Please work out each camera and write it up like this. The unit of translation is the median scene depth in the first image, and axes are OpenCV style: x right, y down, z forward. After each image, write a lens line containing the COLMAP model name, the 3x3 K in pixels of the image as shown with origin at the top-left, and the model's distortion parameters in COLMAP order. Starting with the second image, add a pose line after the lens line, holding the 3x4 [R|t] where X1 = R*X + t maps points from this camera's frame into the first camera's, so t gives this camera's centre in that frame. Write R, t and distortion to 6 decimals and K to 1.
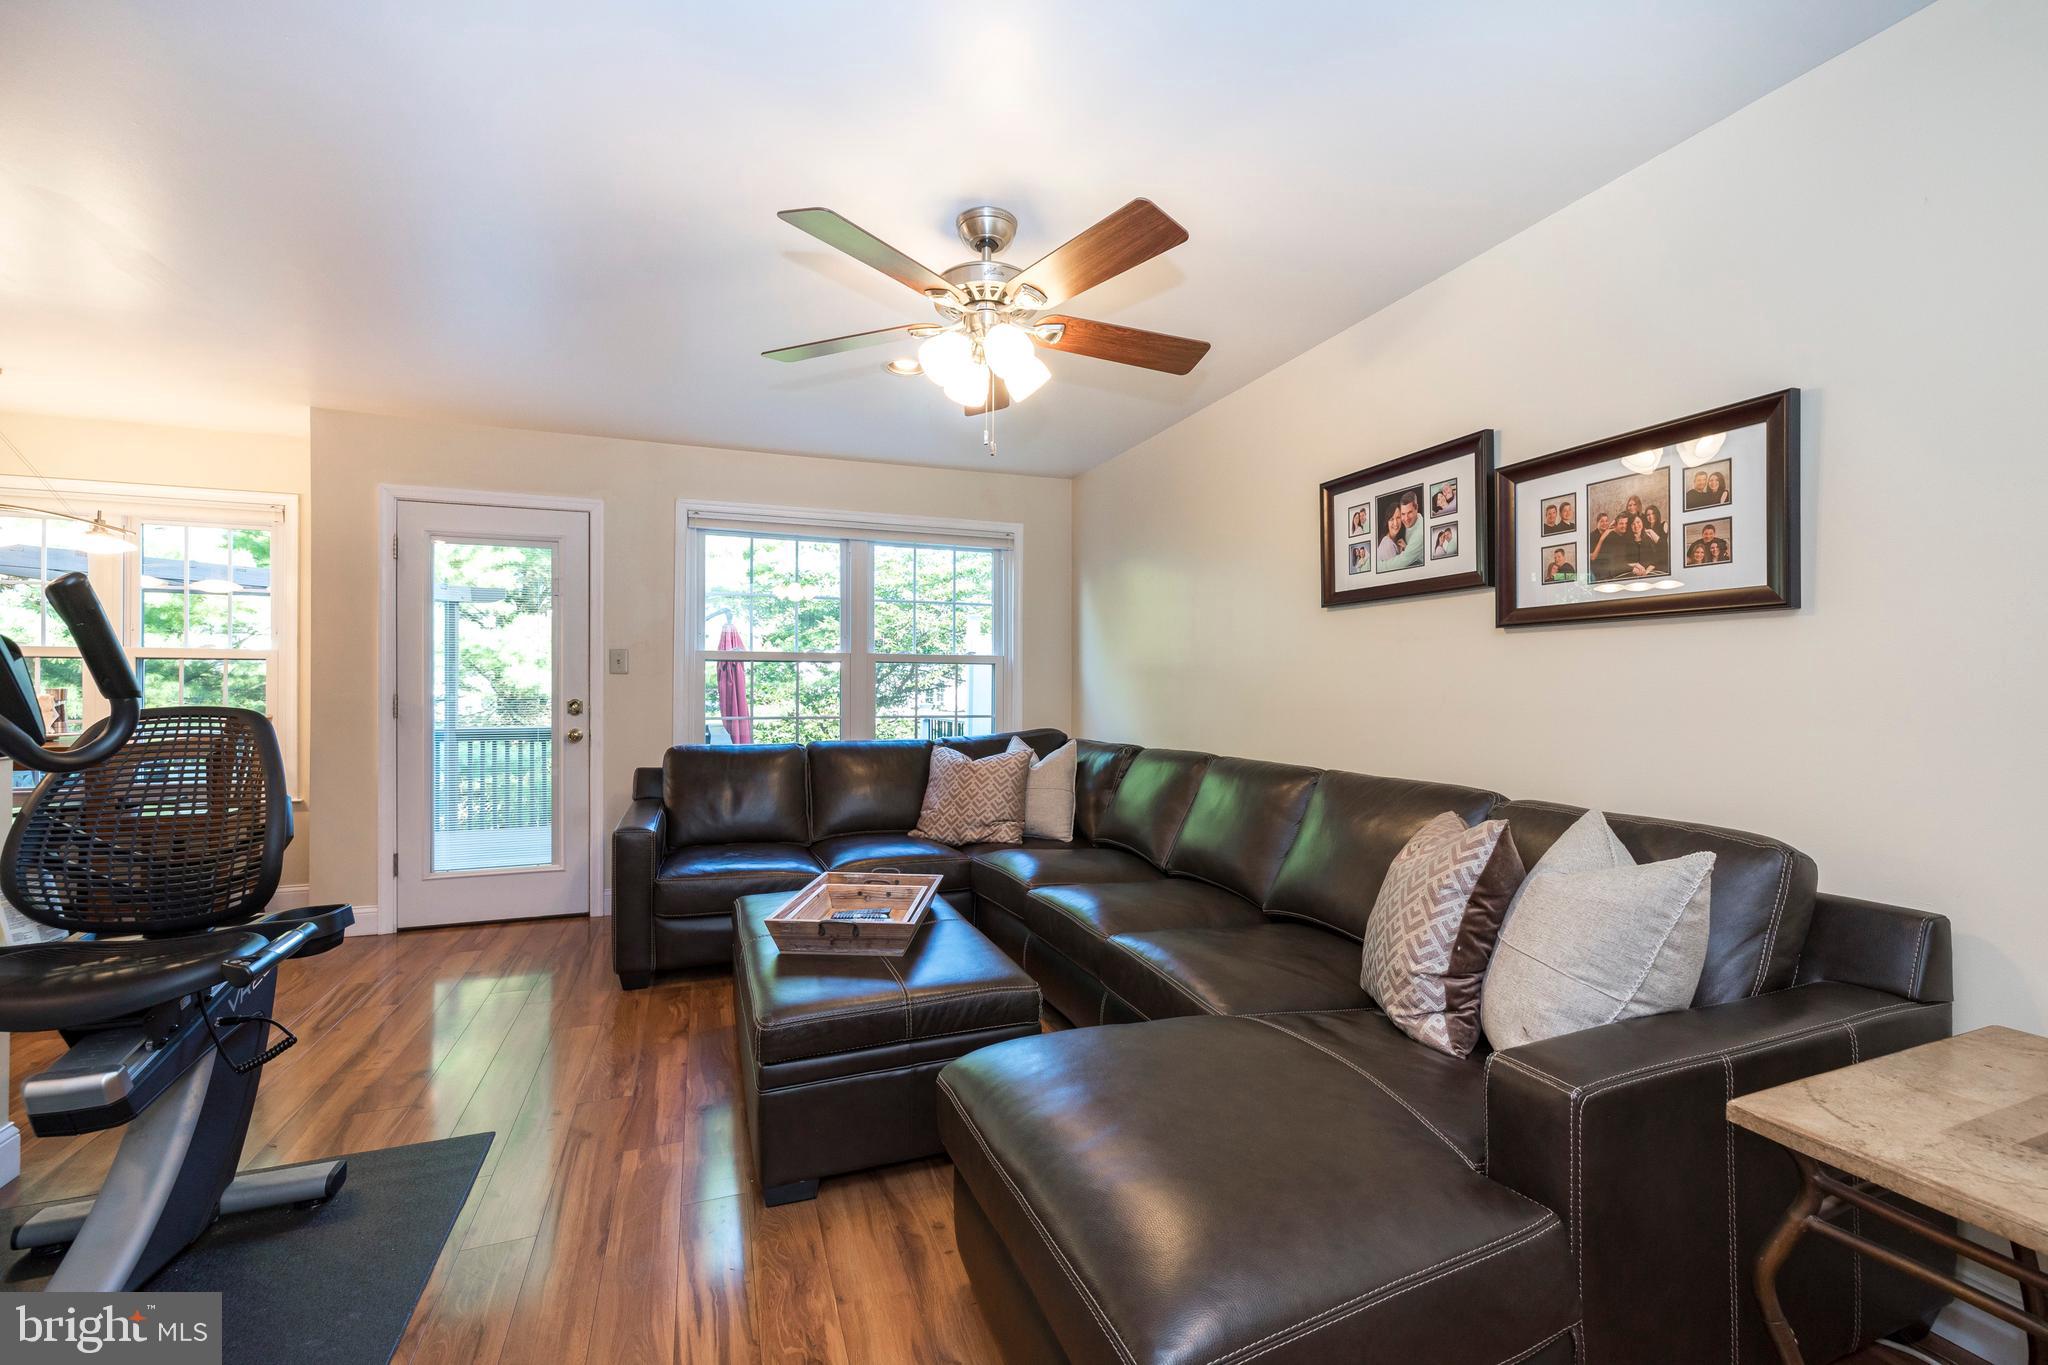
lens RADIAL K [[853.4, 0, 1029.2], [0, 853.4, 690.0], [0, 0, 1]] dist [-0.005383, -0.000134]
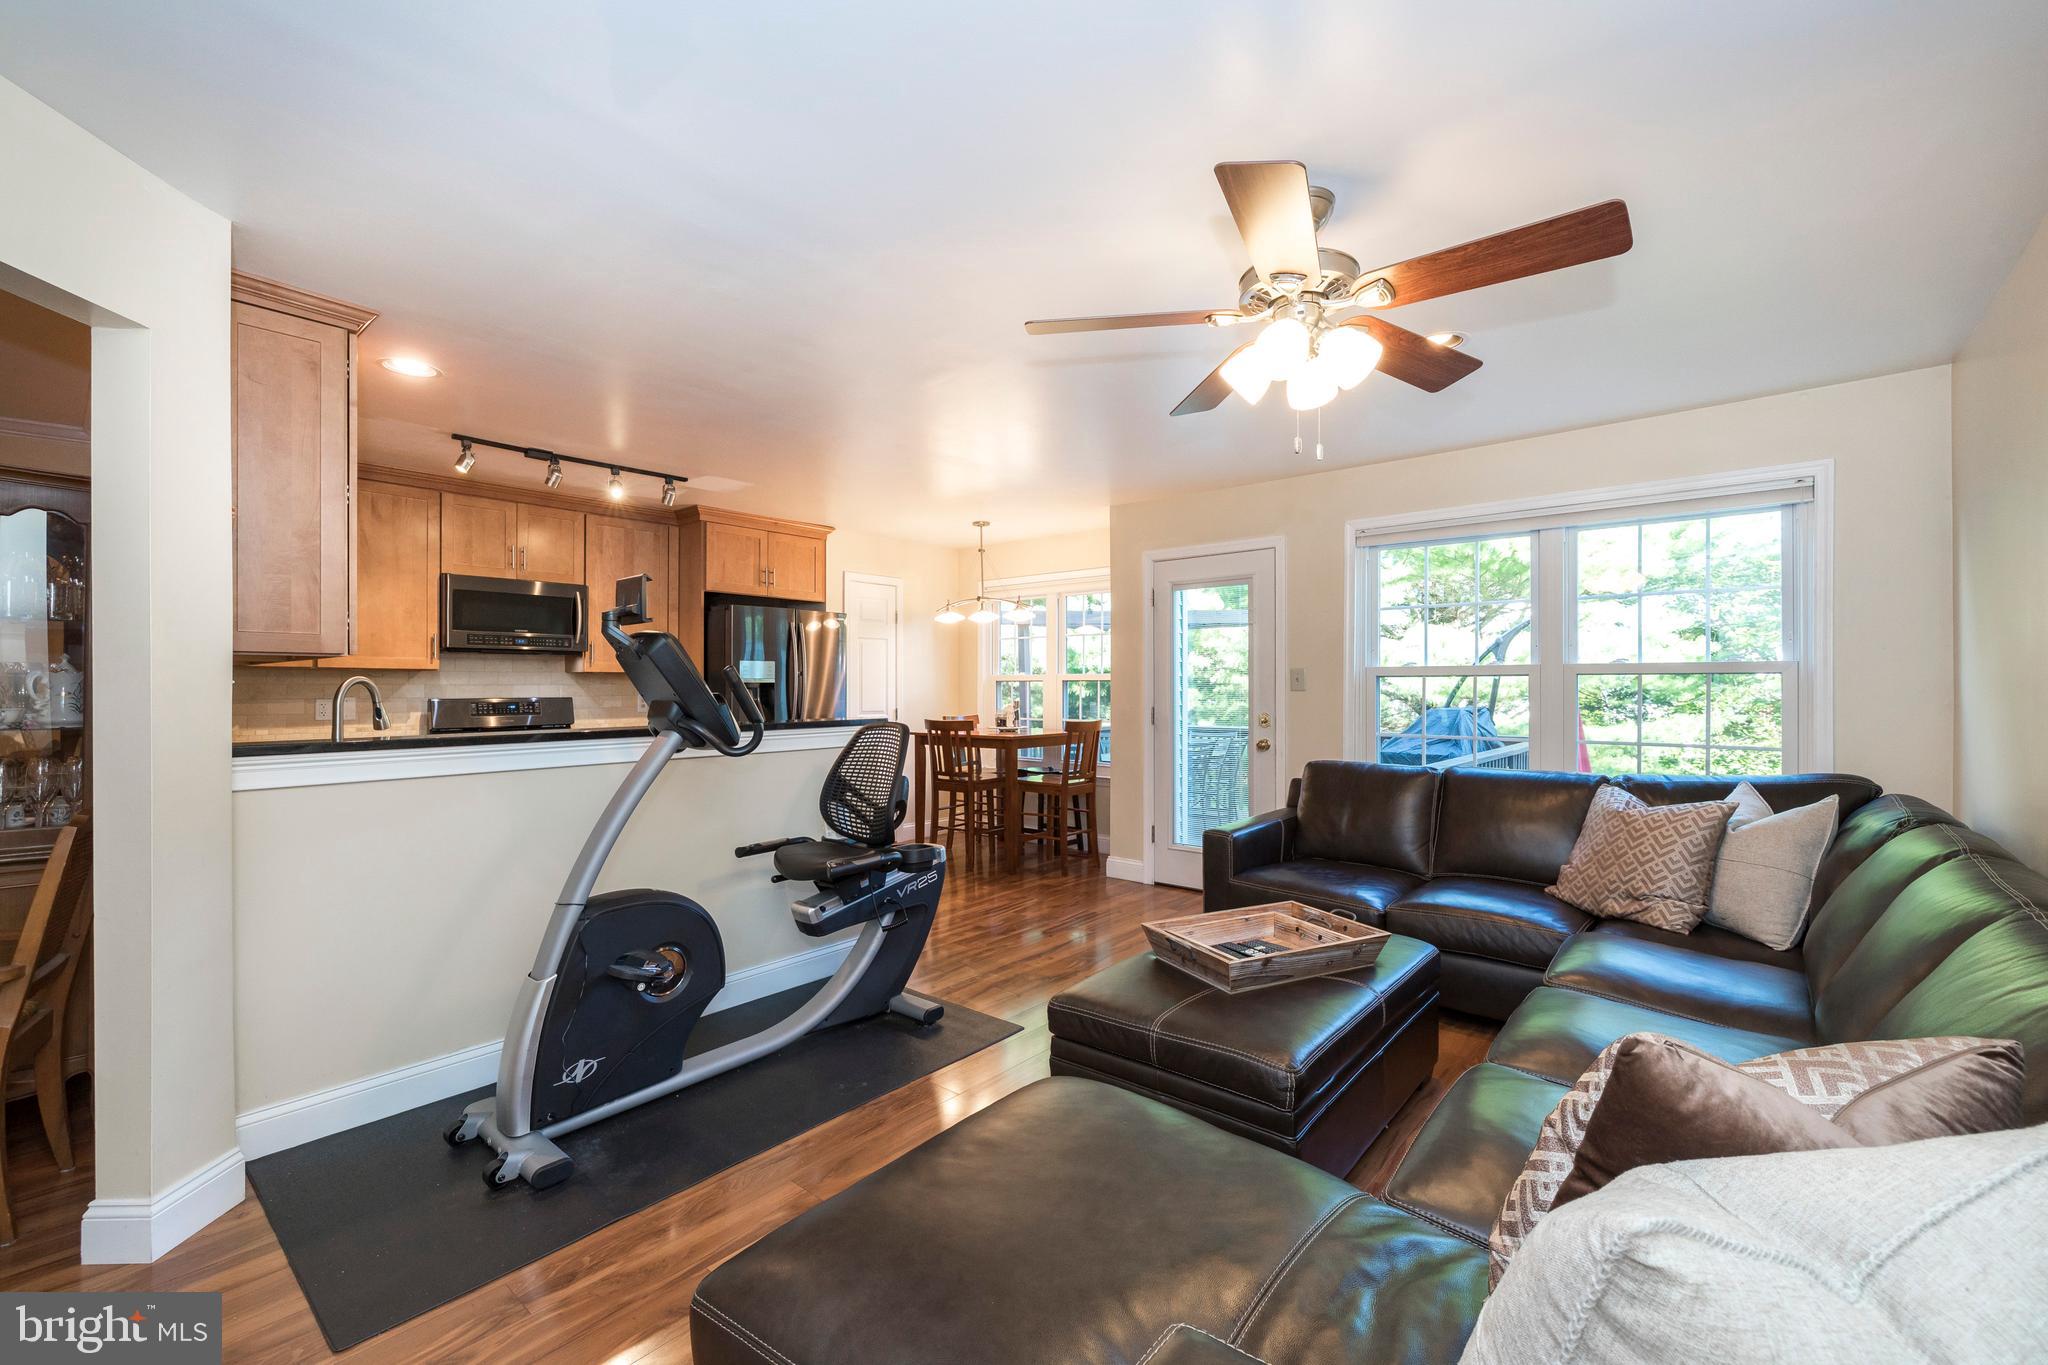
lens RADIAL K [[853.4, 0, 1029.2], [0, 853.4, 690.0], [0, 0, 1]] dist [-0.005383, -0.000134]
pose [[0.479567, 0.000309, -0.877505, 0.515368], [-0.000439, 1.000000, 0.000112, -0.032580], [0.877505, 0.000331, 0.479567, 0.275416]]
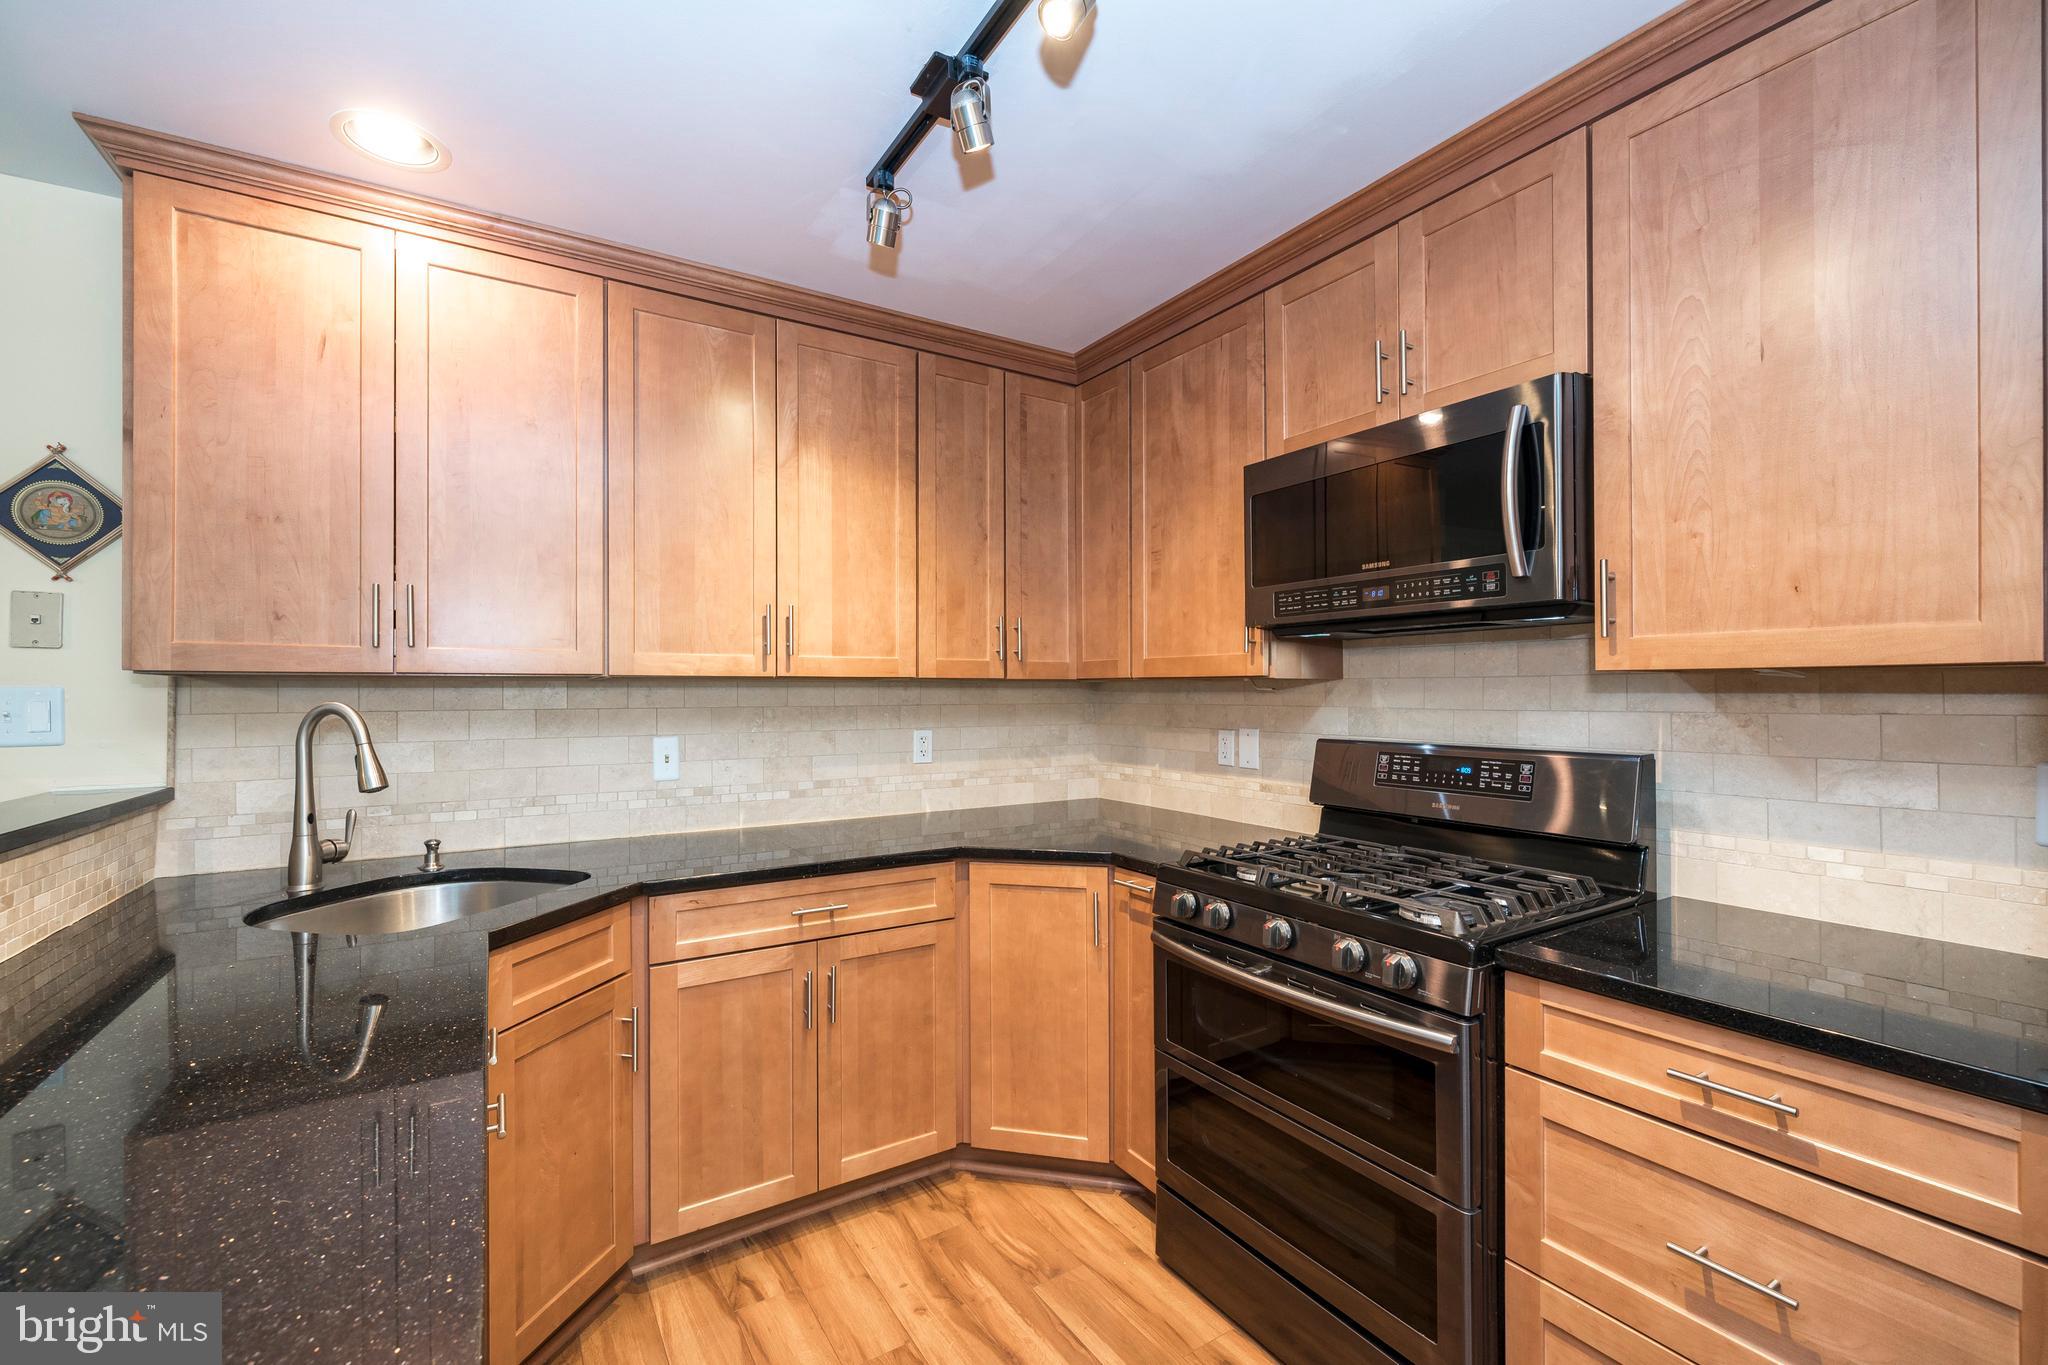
lens RADIAL K [[853.4, 0, 1029.2], [0, 853.4, 690.0], [0, 0, 1]] dist [-0.005383, -0.000134]
pose [[-0.981053, -0.002246, -0.193729, -1.265324], [-0.002166, 0.999997, -0.000629, -0.061345], [0.193730, -0.000197, -0.981055, 0.814889]]
